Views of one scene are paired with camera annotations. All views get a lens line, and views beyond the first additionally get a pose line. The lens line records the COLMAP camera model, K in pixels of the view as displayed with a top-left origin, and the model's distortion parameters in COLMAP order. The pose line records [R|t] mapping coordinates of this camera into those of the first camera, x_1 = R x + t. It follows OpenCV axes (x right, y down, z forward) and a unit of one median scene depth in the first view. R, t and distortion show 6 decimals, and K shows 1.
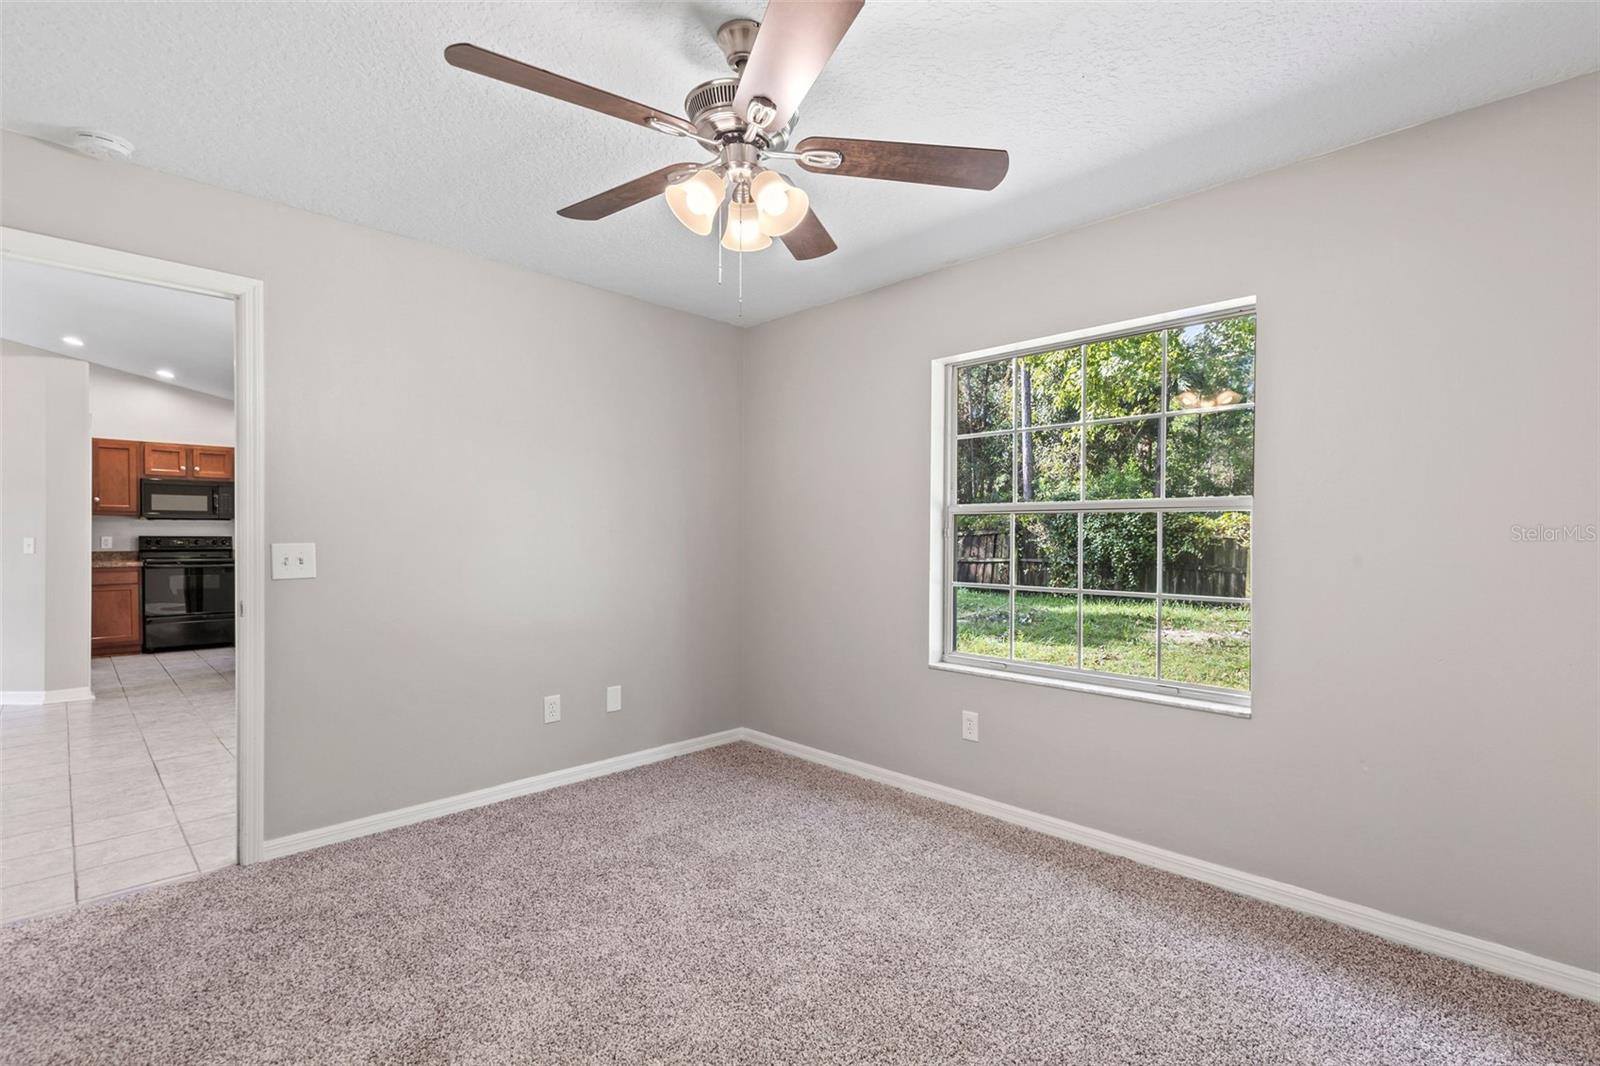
lens RADIAL K [[726.4, 0, 825.0], [0, 726.4, 542.5], [0, 0, 1]] dist [0.000323, -0.000353]
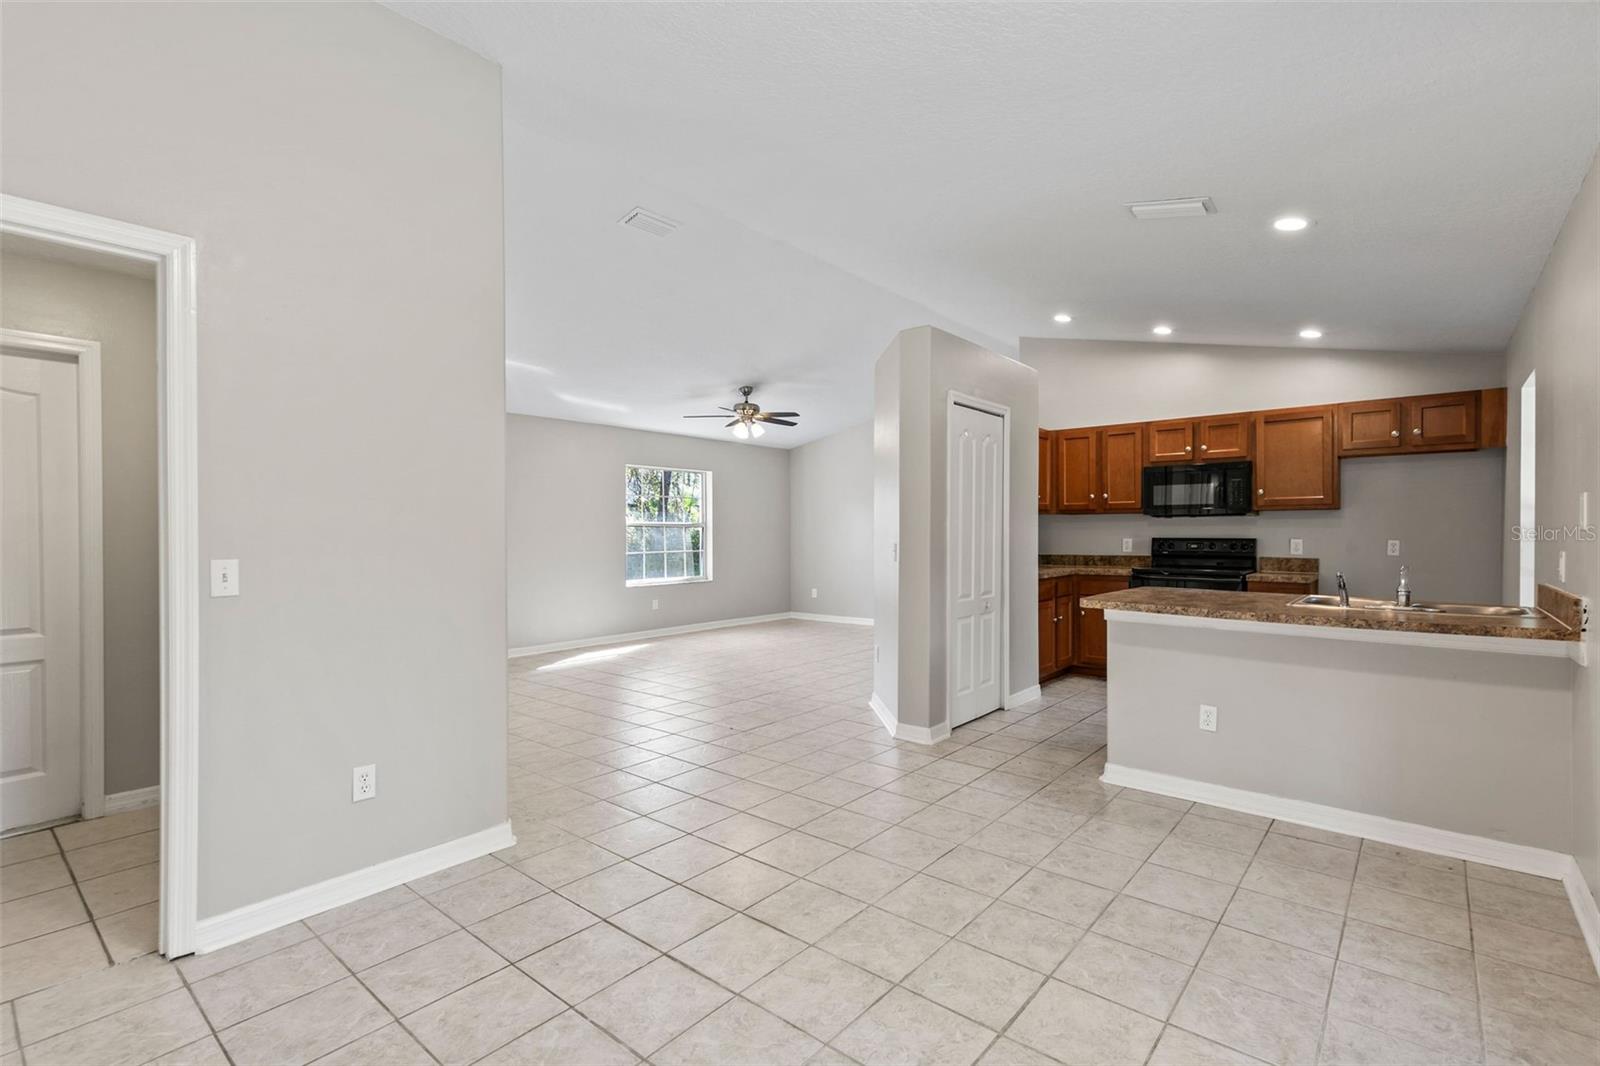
lens RADIAL K [[724.6, 0, 816.8], [0, 724.6, 537.8], [0, 0, 1]] dist [0.008810, -0.000330]
pose [[0.064420, 0.003387, -0.997917, -0.153299], [-0.004806, 0.999984, 0.003084, -0.009764], [0.997911, 0.004597, 0.064435, 0.572773]]
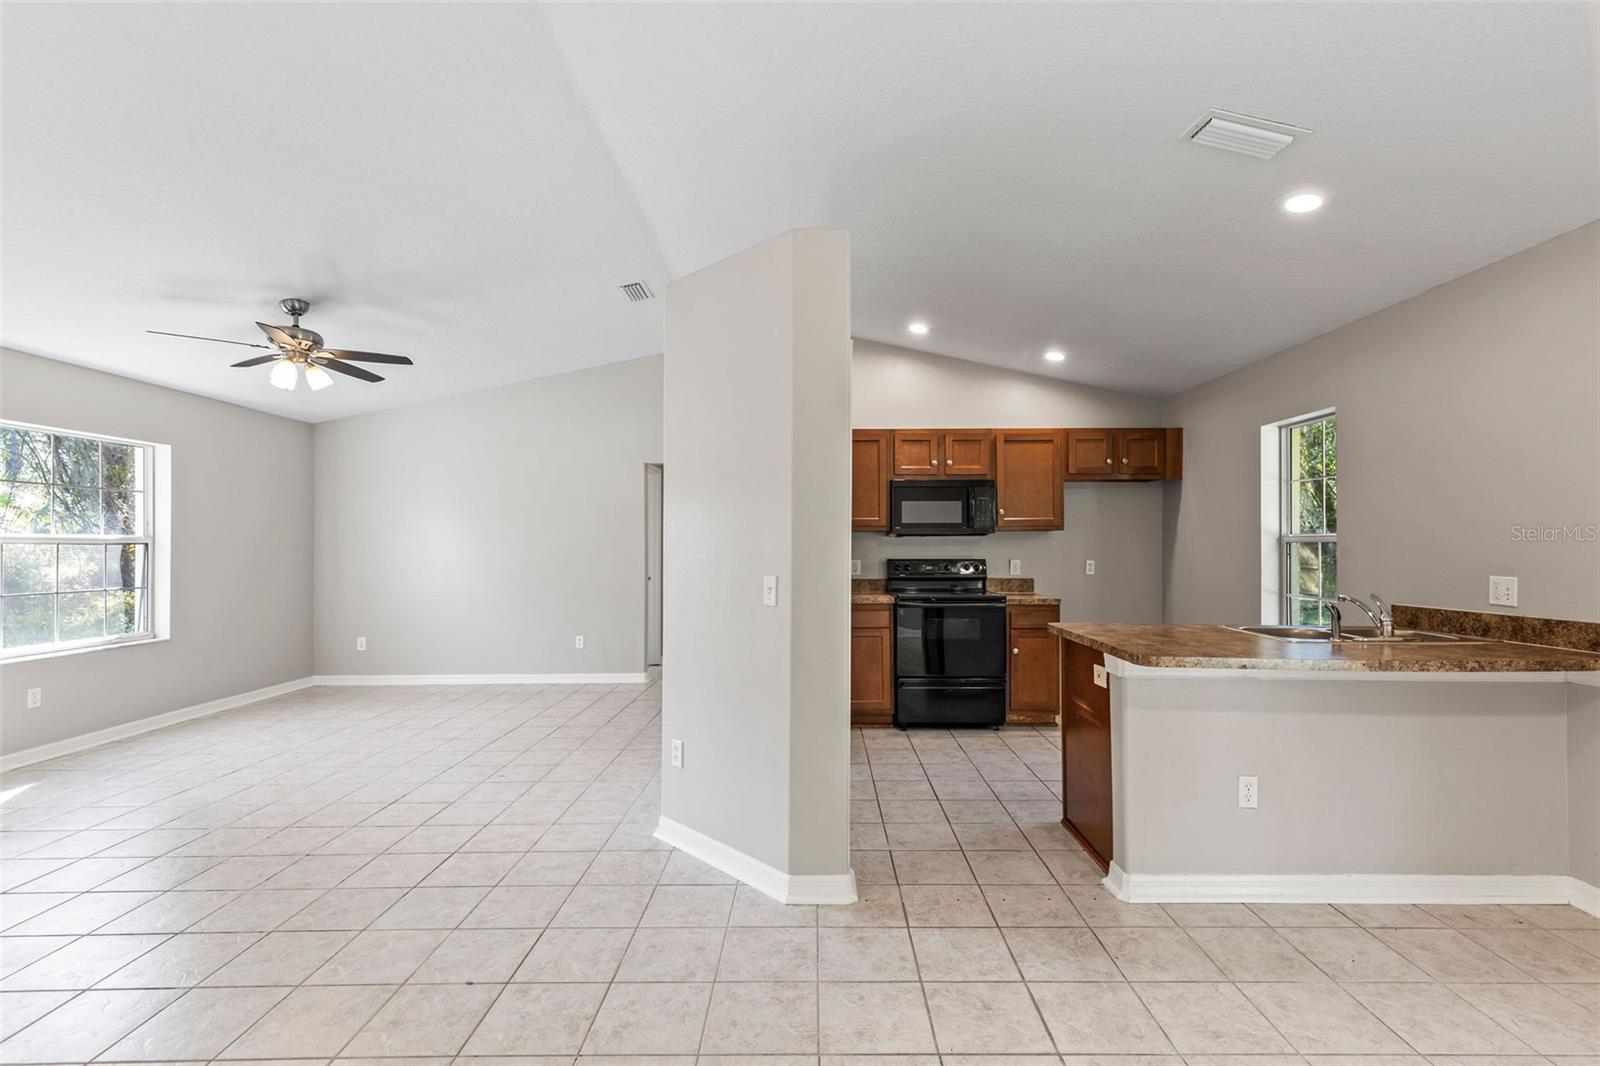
lens RADIAL K [[724.6, 0, 816.8], [0, 724.6, 537.8], [0, 0, 1]] dist [0.008810, -0.000330]
pose [[0.687966, -0.013001, -0.725627, -0.461449], [-0.001886, 0.999804, -0.019701, -0.015947], [0.725741, 0.014922, 0.687806, 0.443353]]
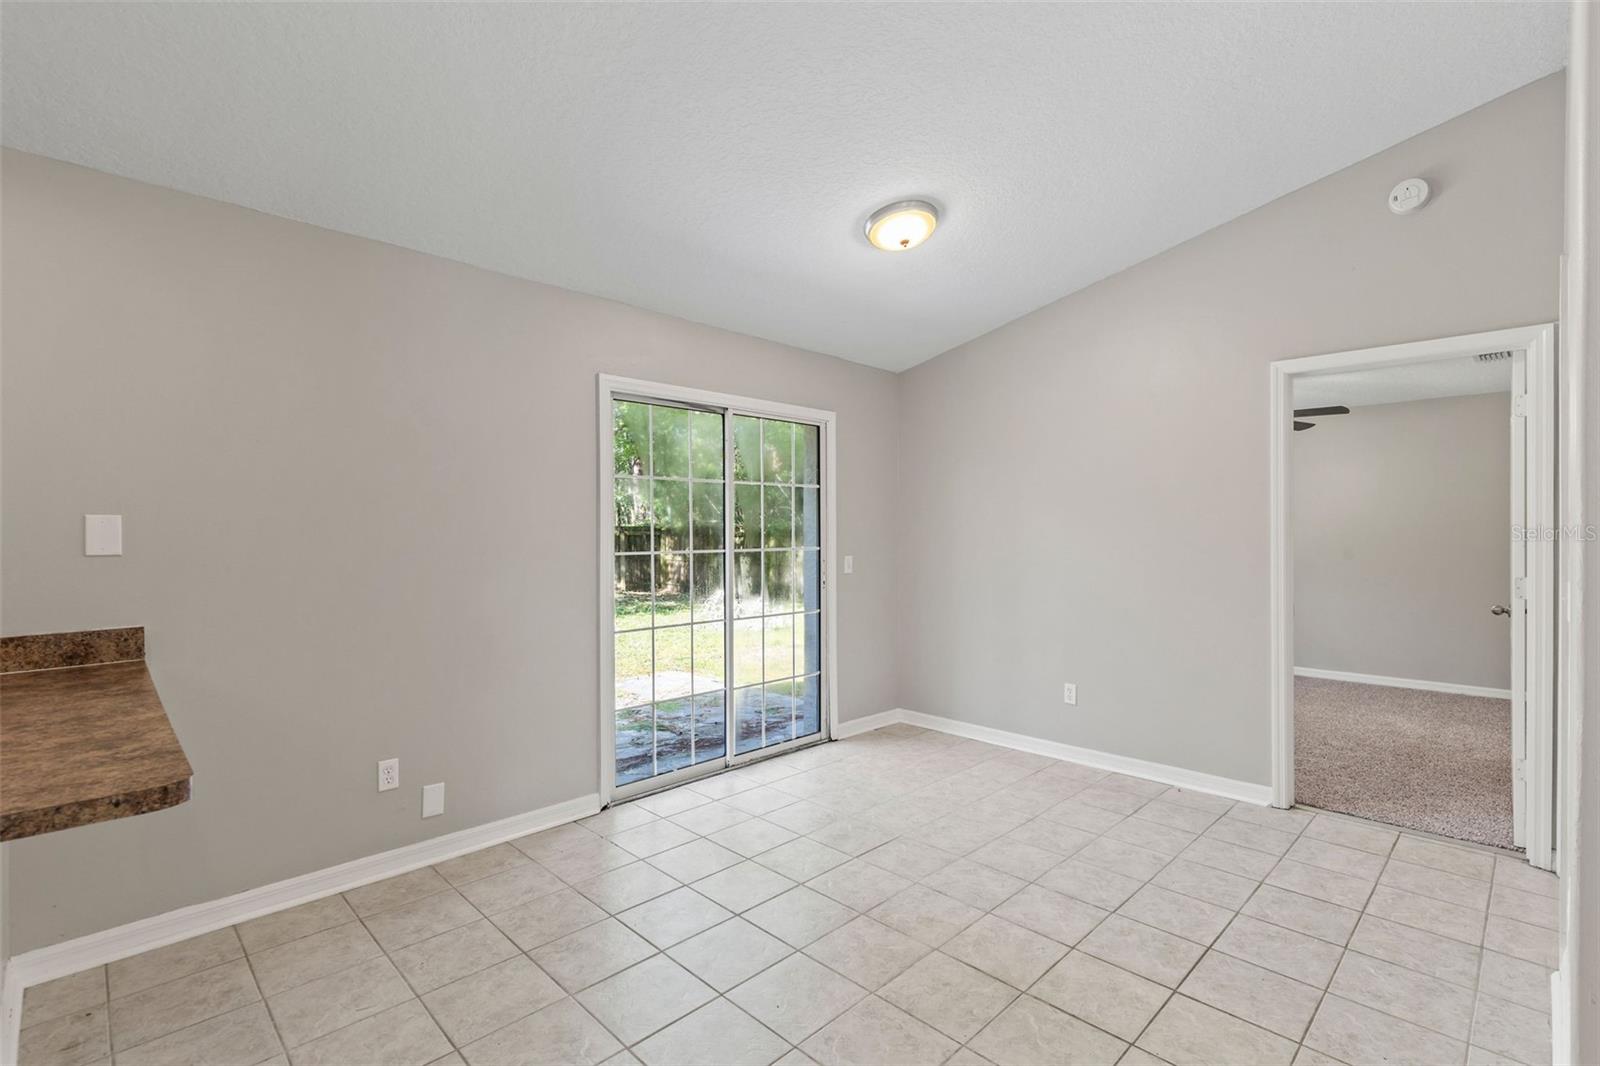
lens RADIAL K [[727.0, 0, 824.0], [0, 727.0, 529.6], [0, 0, 1]] dist [0.013146, -0.000163]
pose [[0.015814, 0.000929, 0.999875, -0.745143], [0.008877, 0.999960, -0.001070, -0.021910], [-0.999836, 0.008893, 0.015805, 0.630210]]
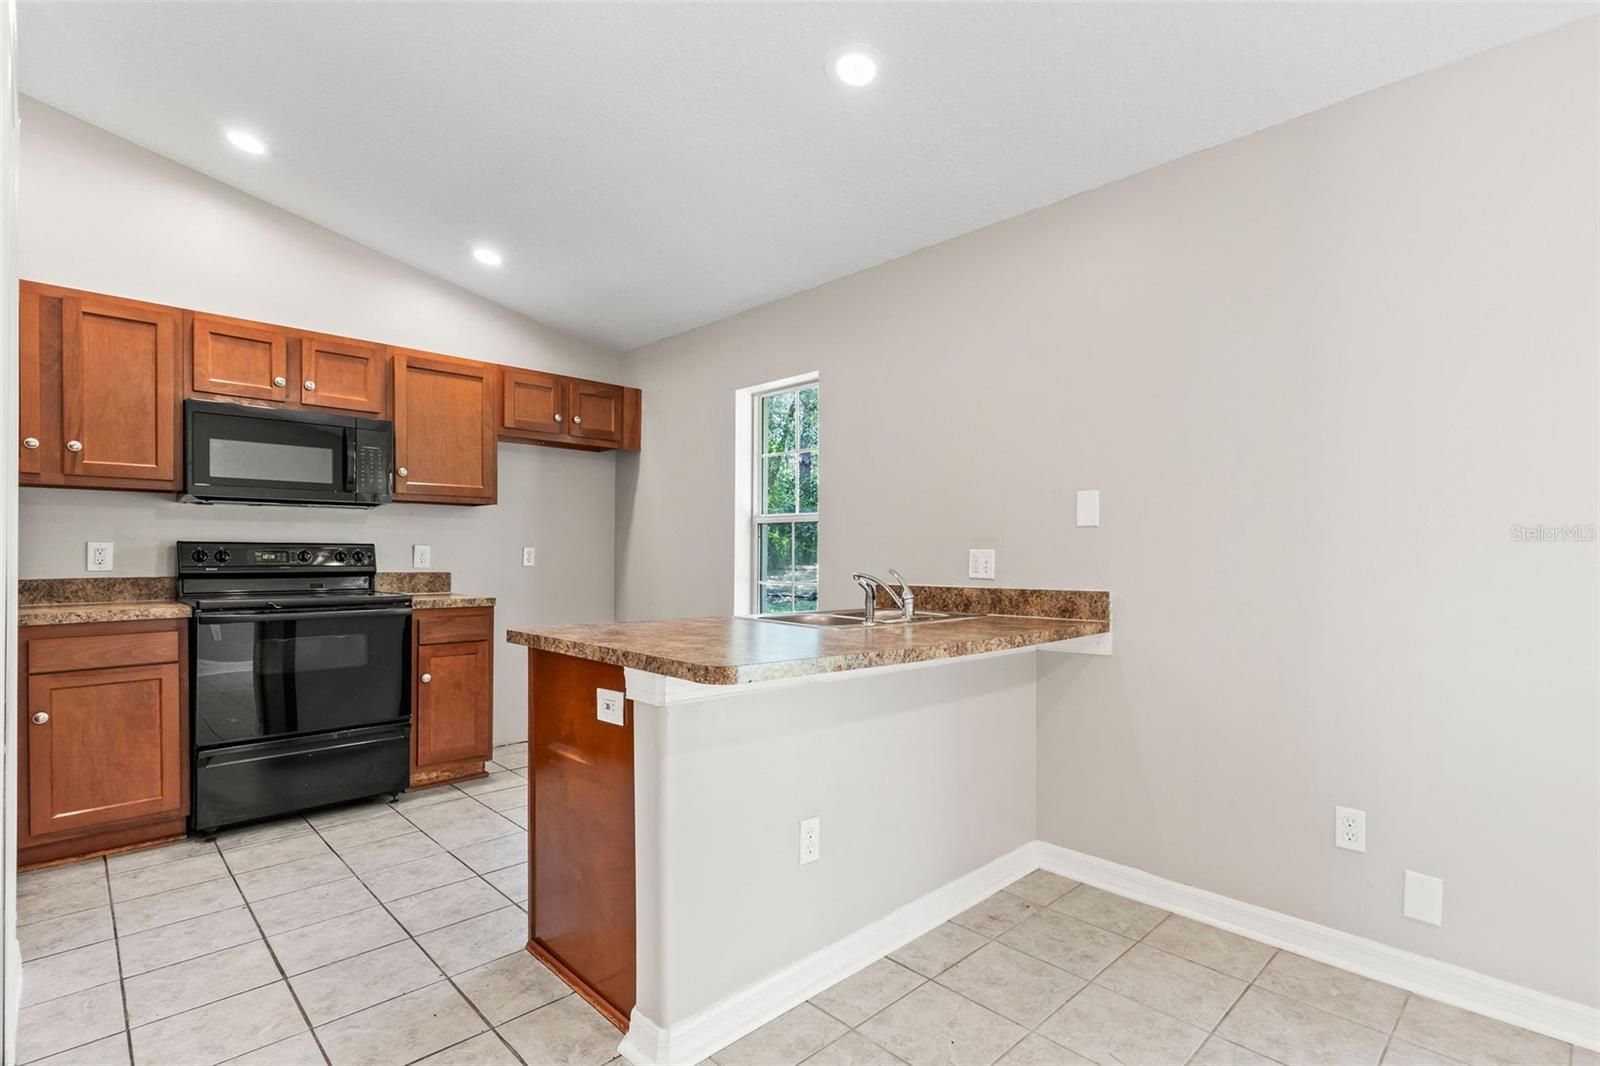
lens RADIAL K [[761.1, 0, 828.2], [0, 761.1, 555.5], [0, 0, 1]] dist [0.008779, 0.000375]
pose [[0.999659, 0.000505, -0.026105, -0.561026], [-0.000647, 0.999985, -0.005415, 0.001443], [0.026102, 0.005430, 0.999645, 0.571648]]
